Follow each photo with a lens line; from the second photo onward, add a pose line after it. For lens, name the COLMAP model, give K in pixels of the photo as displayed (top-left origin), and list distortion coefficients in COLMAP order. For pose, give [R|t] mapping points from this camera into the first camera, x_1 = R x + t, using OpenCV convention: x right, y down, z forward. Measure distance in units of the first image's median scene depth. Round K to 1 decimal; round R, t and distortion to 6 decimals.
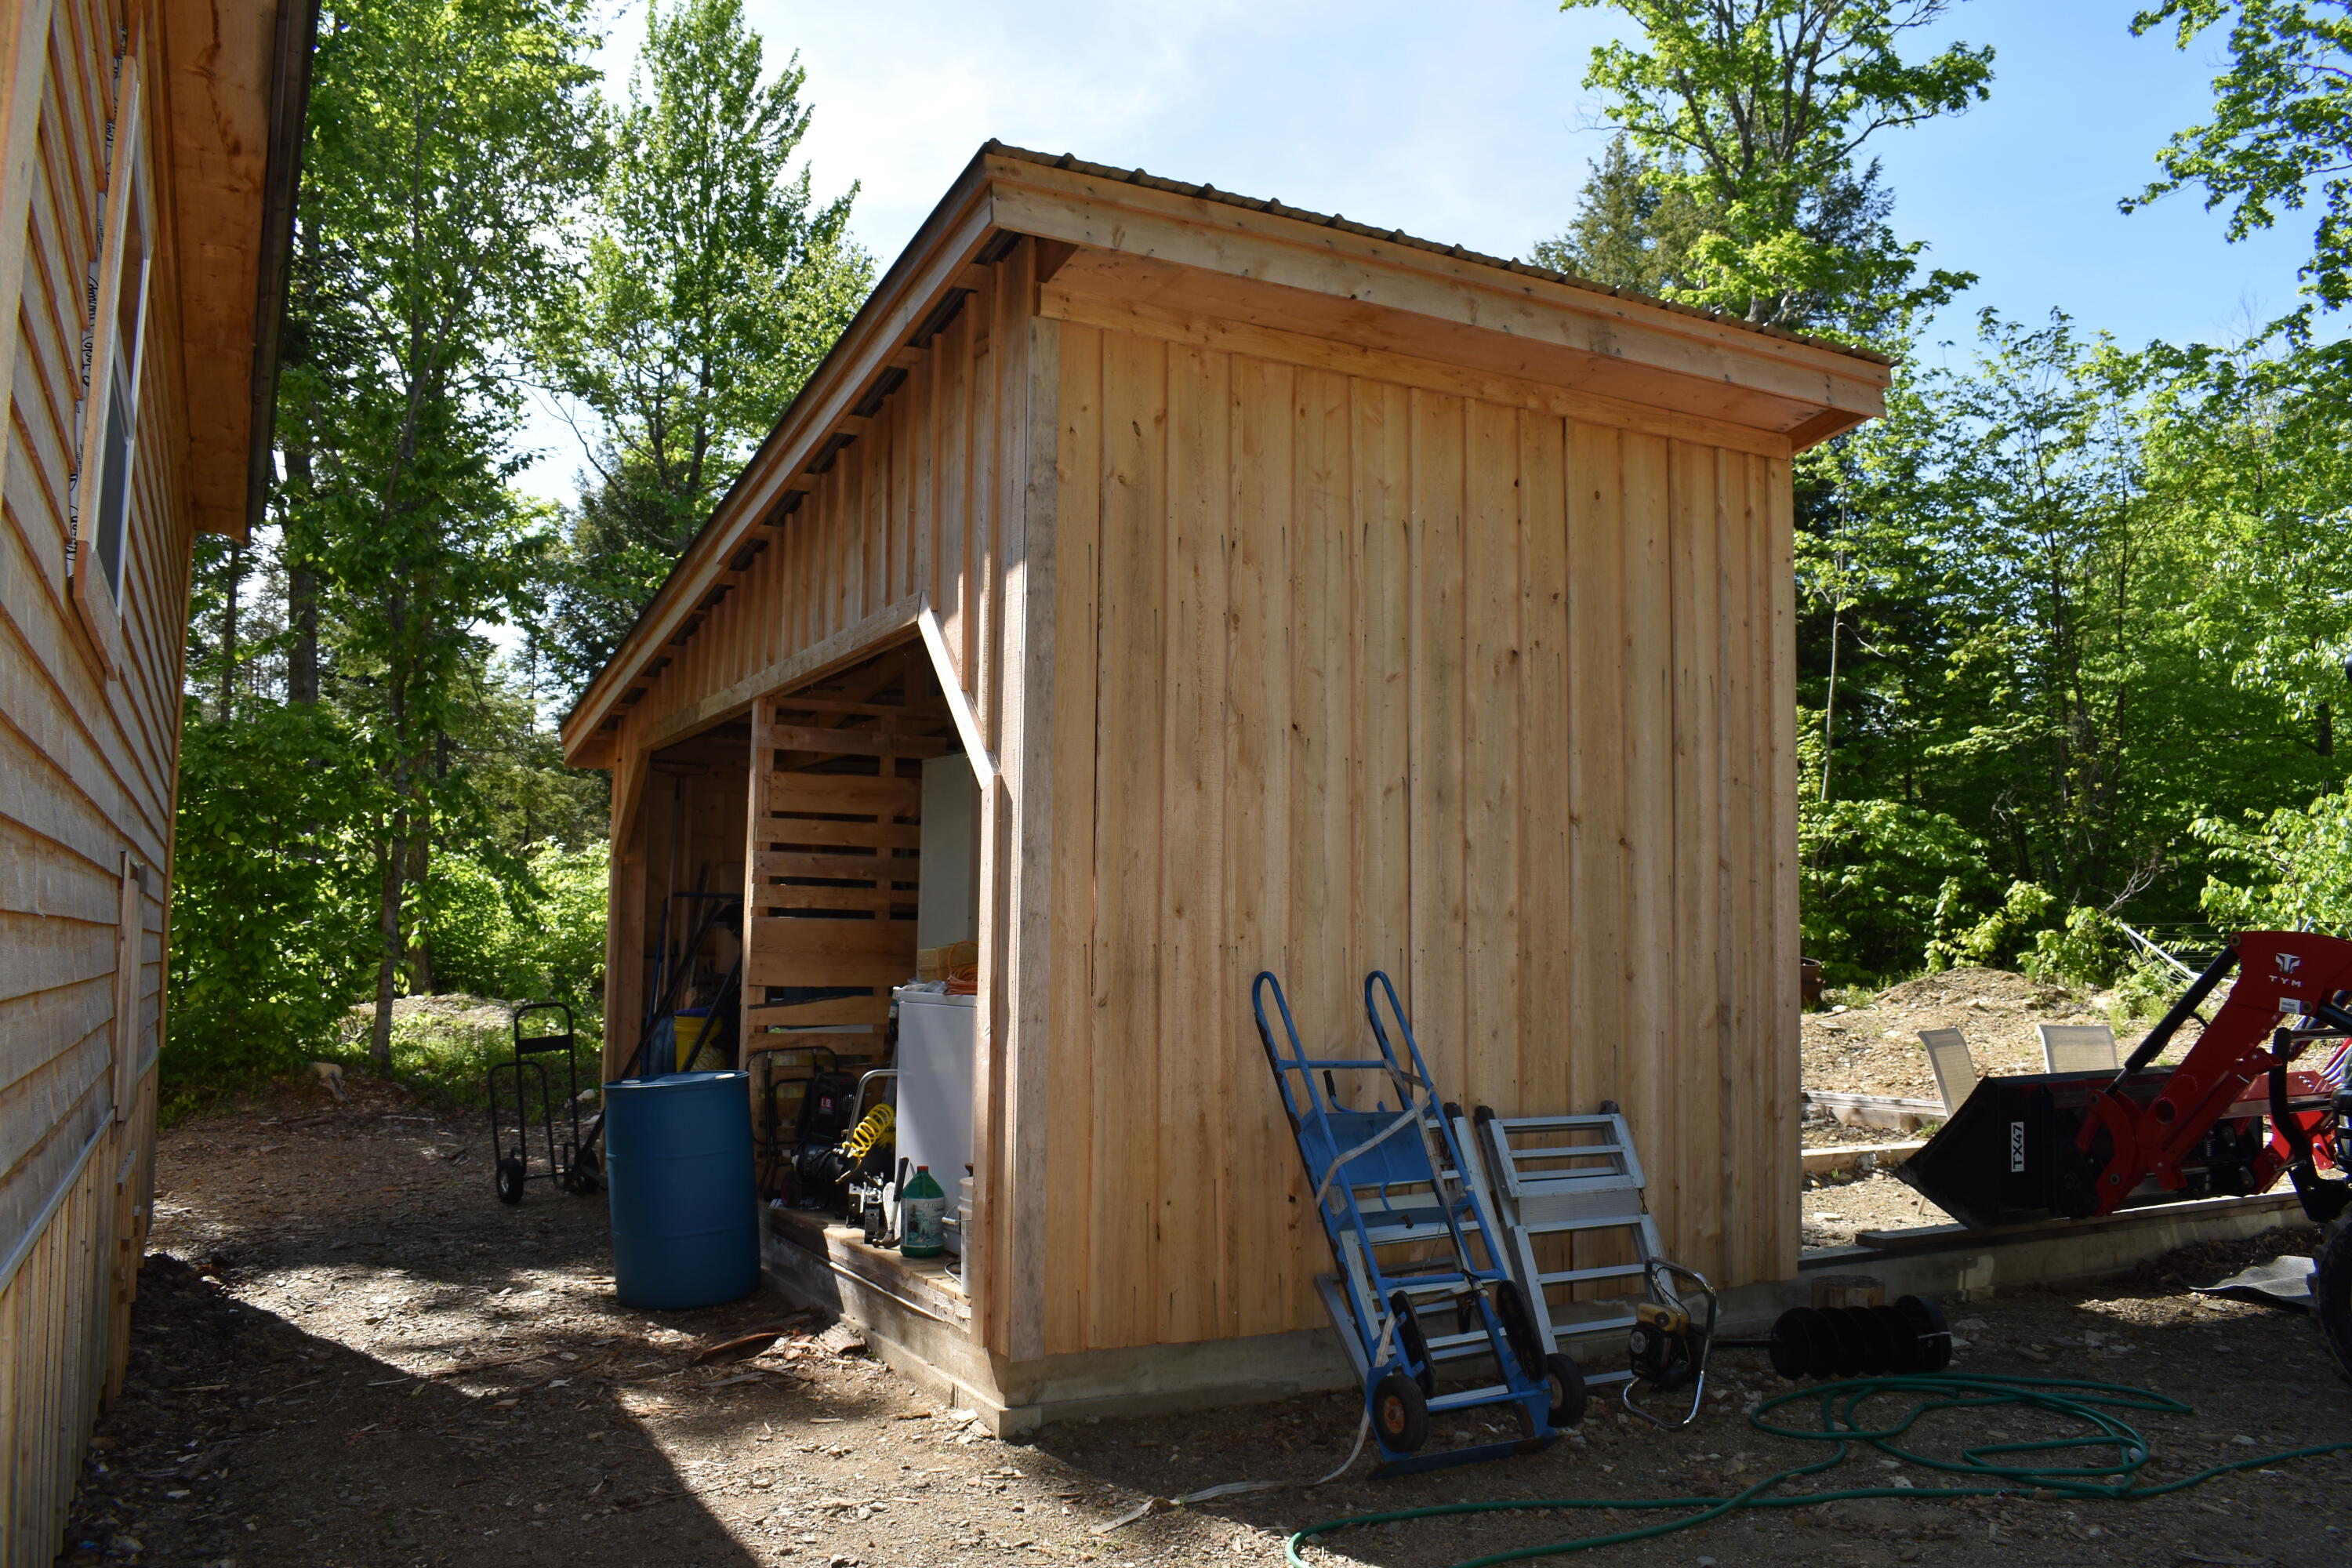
lens RADIAL K [[1858.5, 0, 1179.6], [0, 1858.5, 737.7], [0, 0, 1]] dist [-0.131264, 0.000773]
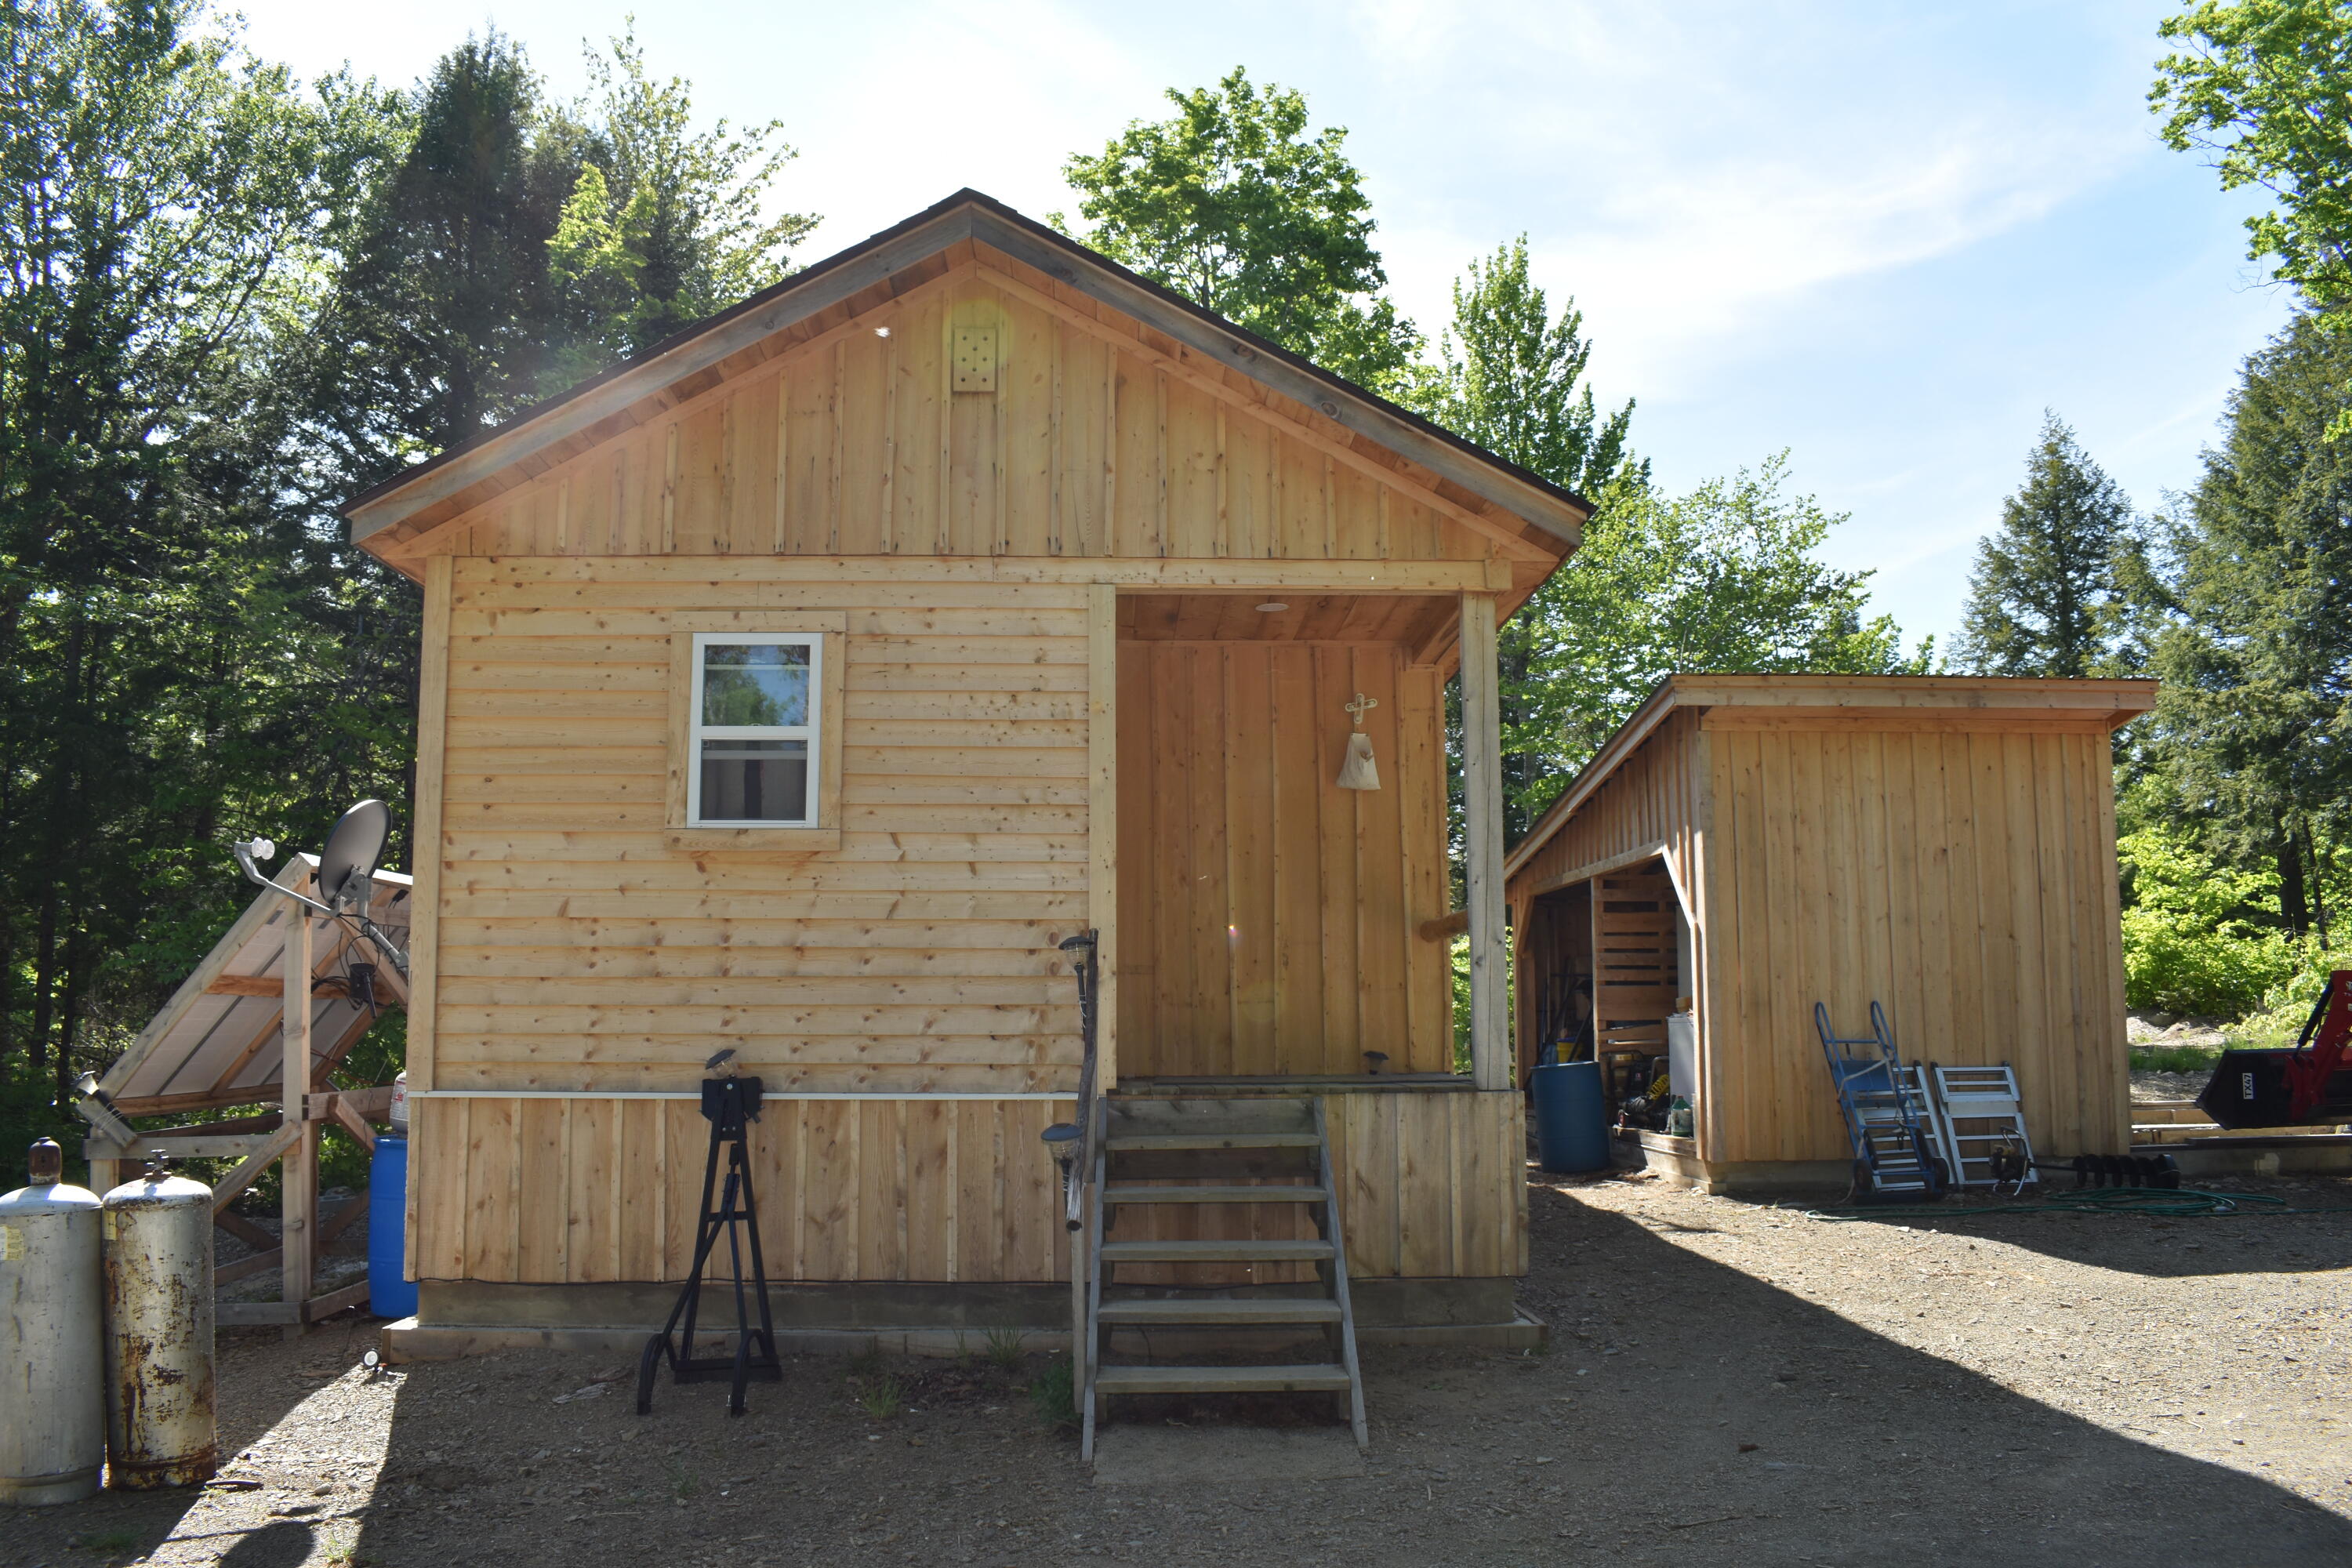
lens RADIAL K [[1840.2, 0, 1176.0], [0, 1840.2, 784.0], [0, 0, 1]] dist [-0.093243, 0.013482]
pose [[0.900479, -0.071053, -0.429056, 0.235650], [0.064738, 0.997472, -0.029317, -0.097756], [0.430054, -0.001377, 0.902802, -1.041505]]
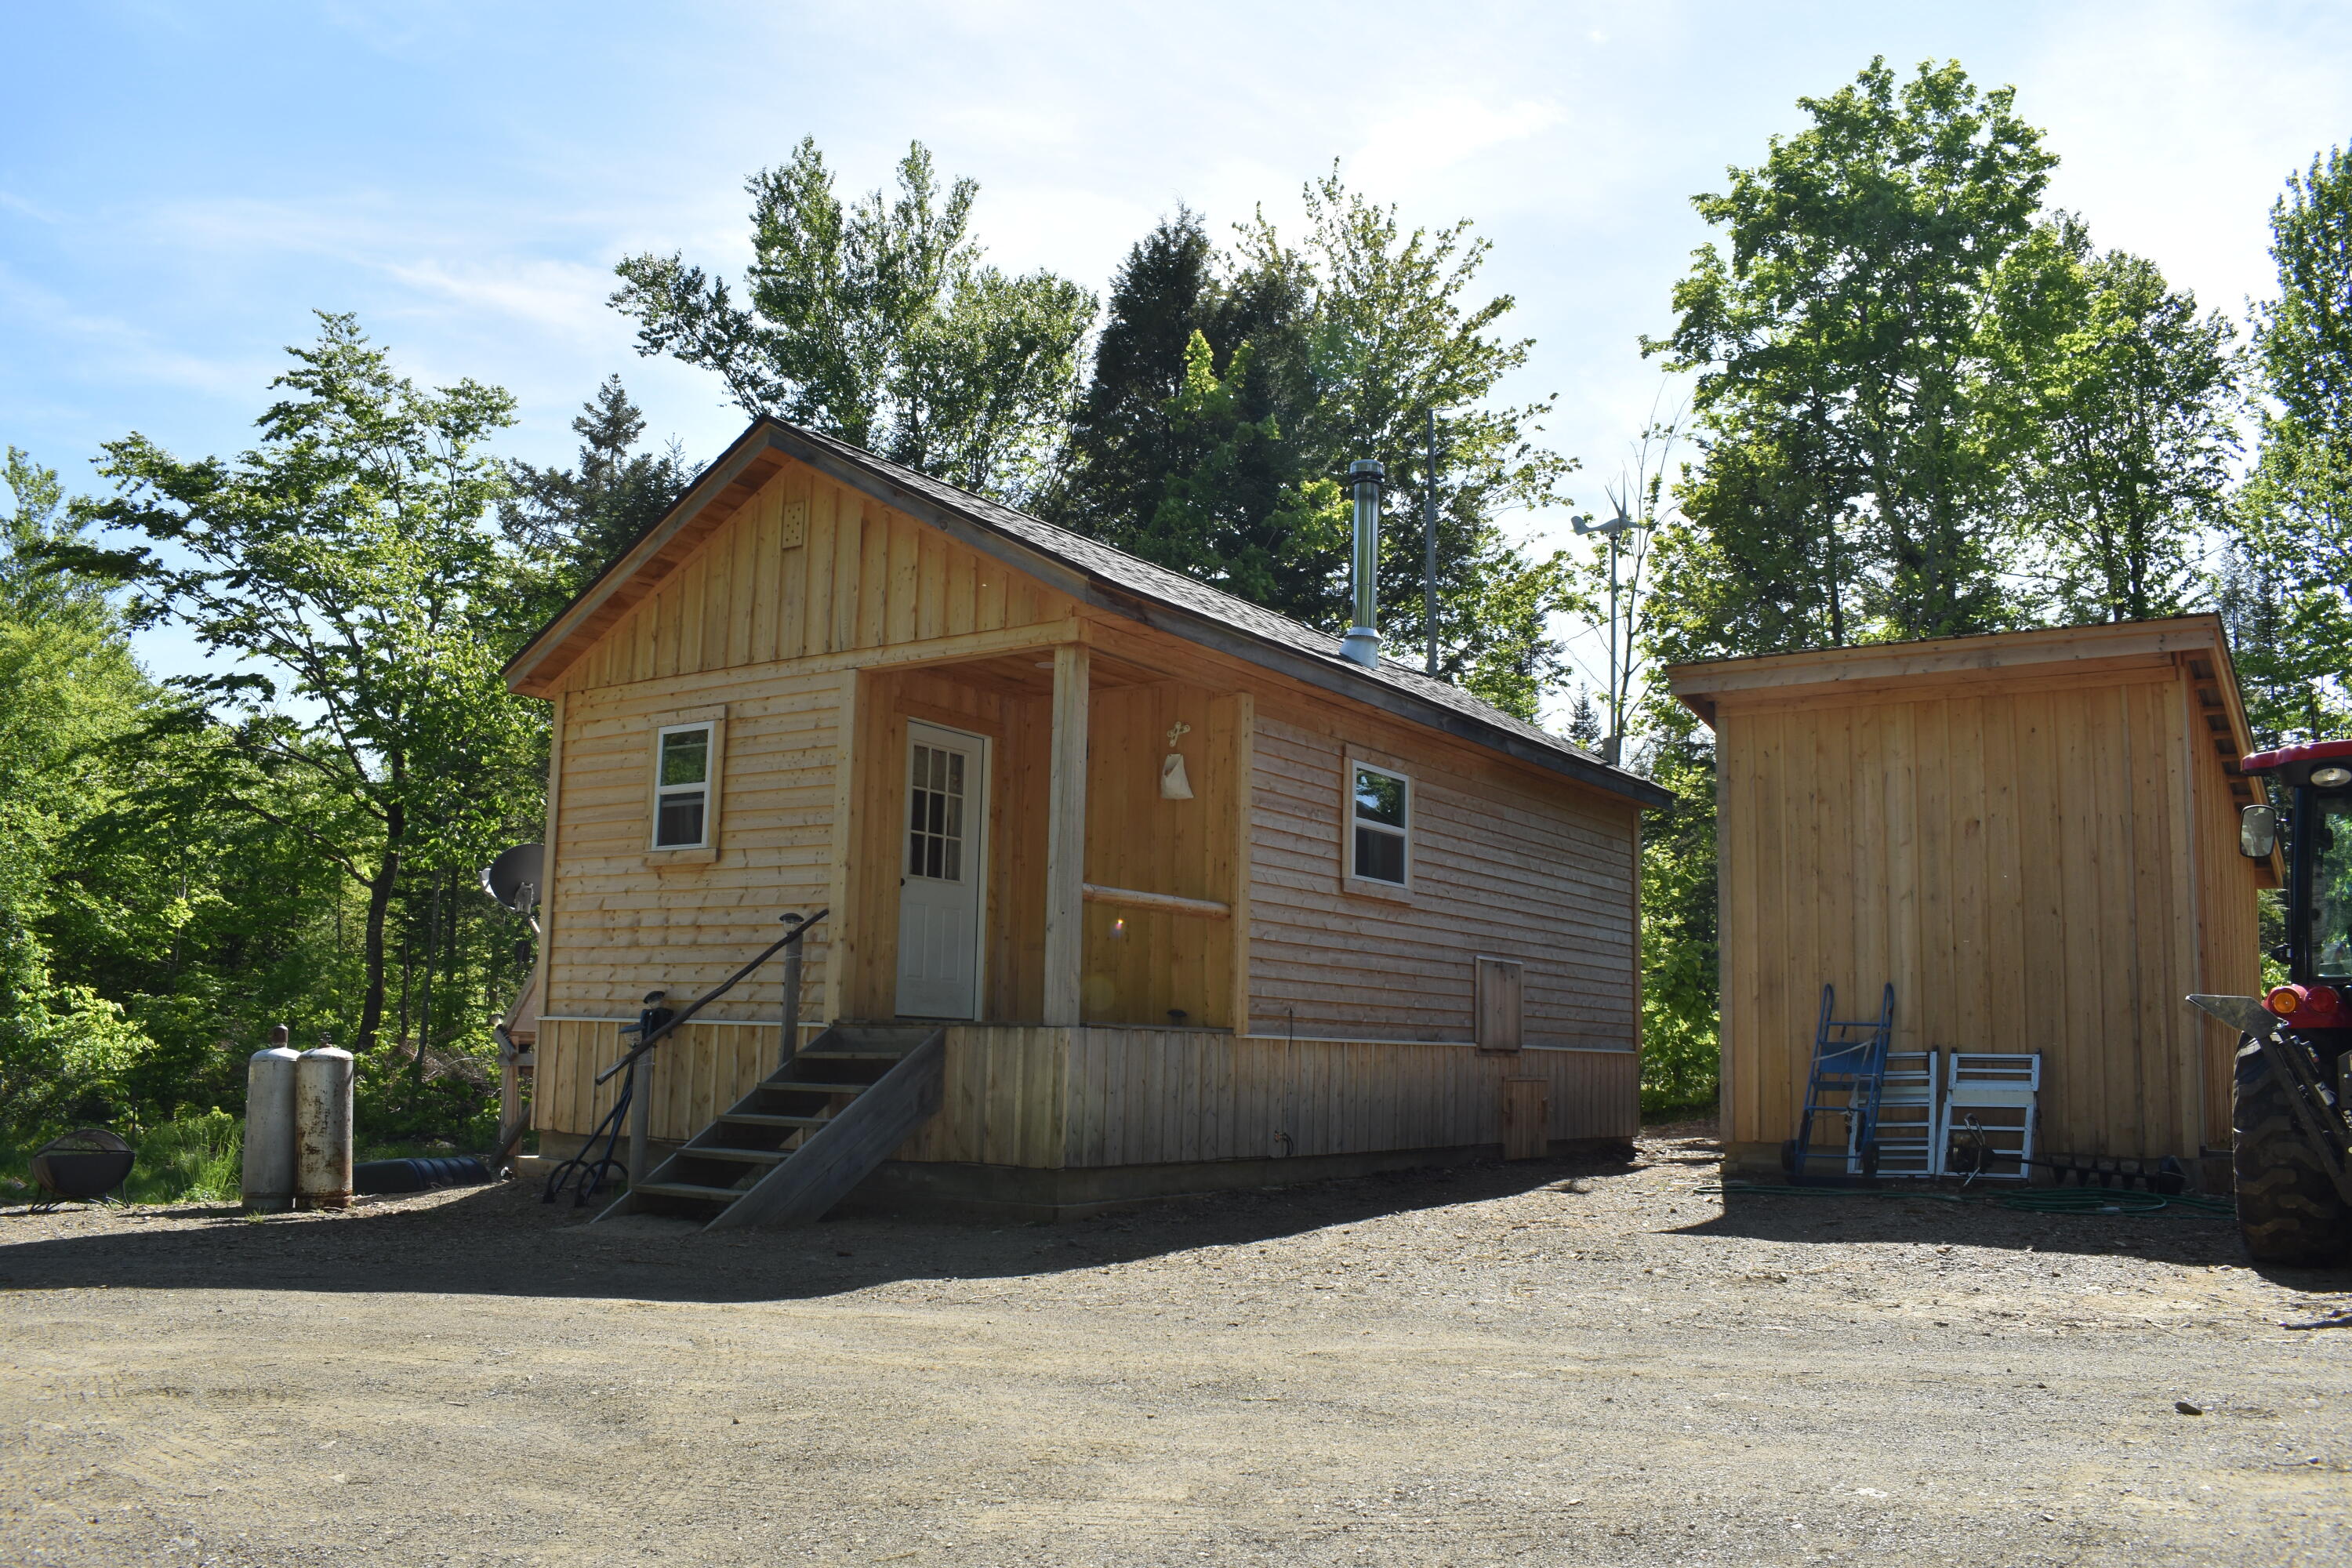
lens RADIAL K [[1840.2, 0, 1176.0], [0, 1840.2, 784.0], [0, 0, 1]] dist [-0.093243, 0.013482]
pose [[0.461523, -0.129646, -0.877604, 1.240732], [0.086109, 0.991139, -0.101134, 0.029896], [0.882939, -0.028893, 0.468598, -0.554443]]
